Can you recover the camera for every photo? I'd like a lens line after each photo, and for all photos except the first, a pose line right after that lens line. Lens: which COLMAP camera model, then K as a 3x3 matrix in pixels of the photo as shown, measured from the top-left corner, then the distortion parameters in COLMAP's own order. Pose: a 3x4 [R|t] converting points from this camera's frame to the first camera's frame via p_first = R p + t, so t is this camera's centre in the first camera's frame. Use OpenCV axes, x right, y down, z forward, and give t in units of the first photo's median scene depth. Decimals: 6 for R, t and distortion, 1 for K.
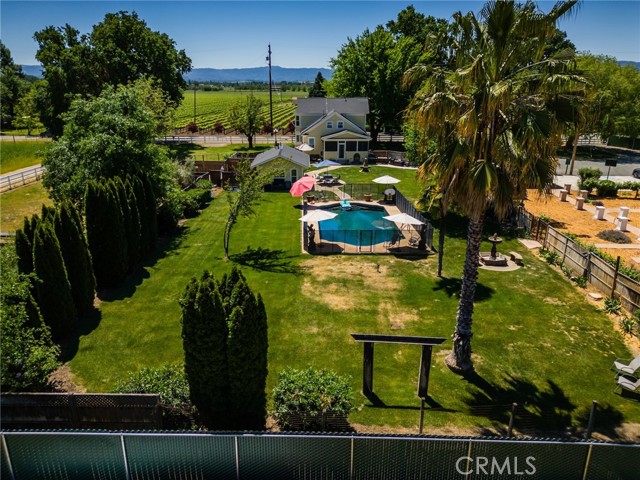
lens RADIAL K [[447.5, 0, 317.2], [0, 447.5, 242.2], [0, 0, 1]] dist [0.068476, -0.060057]
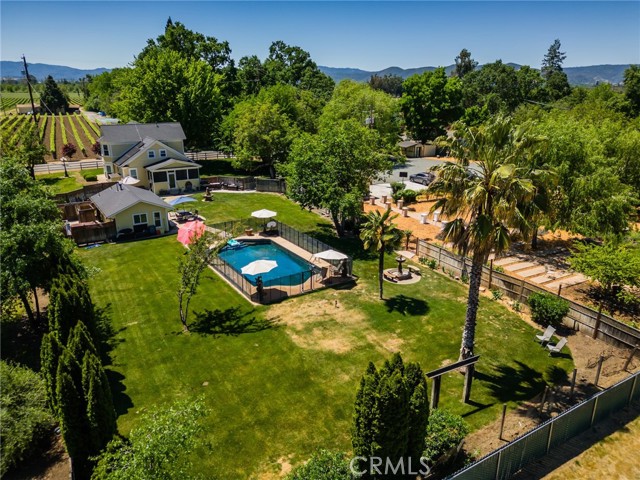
lens RADIAL K [[447.5, 0, 318.4], [0, 447.5, 241.5], [0, 0, 1]] dist [0.068476, -0.060057]
pose [[0.847798, -0.170059, 0.502313, -0.401928], [0.169119, 0.984434, 0.047846, -0.145172], [-0.502630, 0.044386, 0.863361, 0.024677]]
